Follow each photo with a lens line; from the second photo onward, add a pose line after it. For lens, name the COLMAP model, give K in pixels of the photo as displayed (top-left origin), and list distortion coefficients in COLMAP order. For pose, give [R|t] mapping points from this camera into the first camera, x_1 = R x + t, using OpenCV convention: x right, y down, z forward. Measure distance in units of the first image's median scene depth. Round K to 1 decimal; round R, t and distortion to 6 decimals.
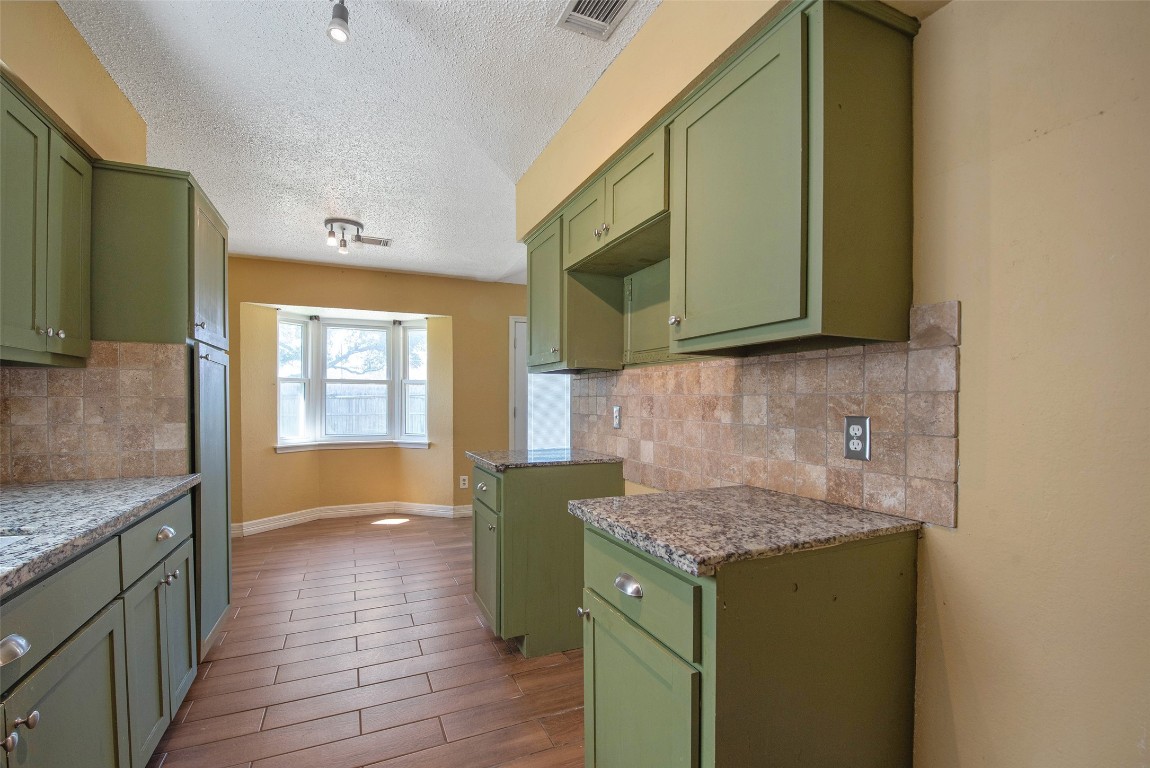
lens RADIAL K [[449.2, 0, 563.1], [0, 449.2, 402.3], [0, 0, 1]] dist [-0.012813, -0.000896]
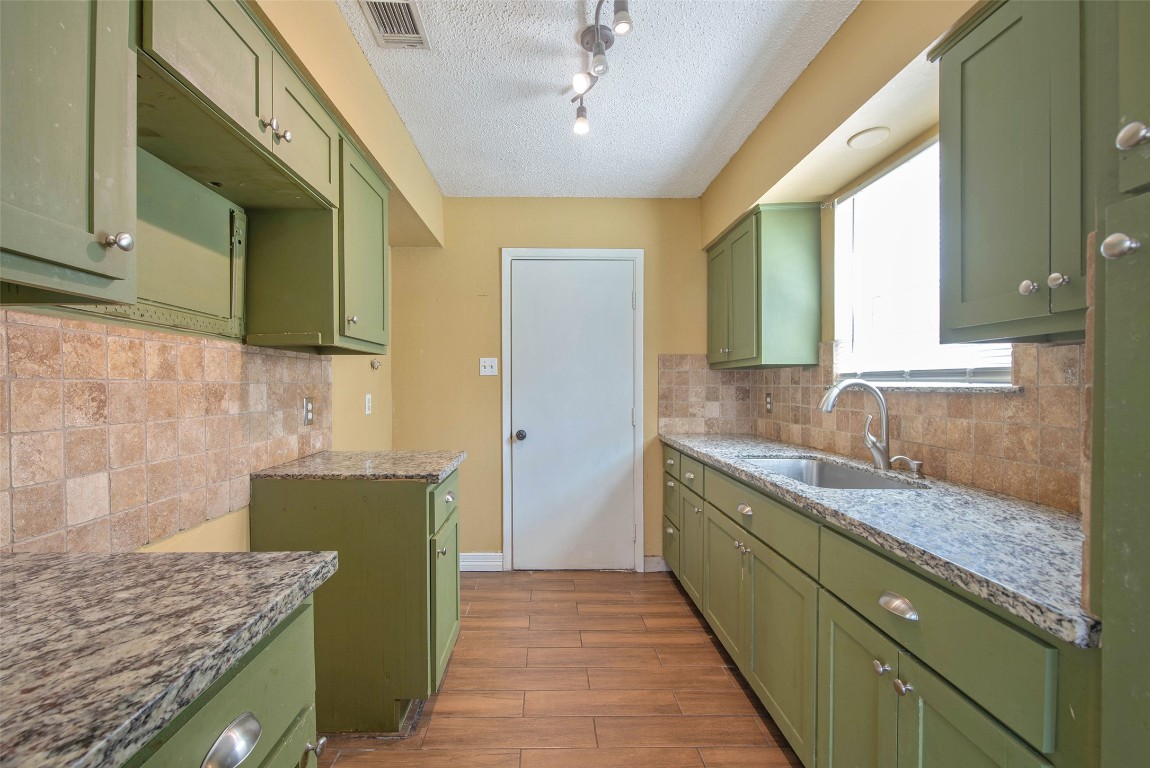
lens RADIAL K [[482.2, 0, 593.4], [0, 482.2, 386.6], [0, 0, 1]] dist [-0.010122, -0.002018]
pose [[-0.935045, -0.002295, 0.354522, -0.611381], [0.002154, 0.999924, 0.012152, -0.017375], [-0.354523, 0.012126, -0.934969, 1.555058]]
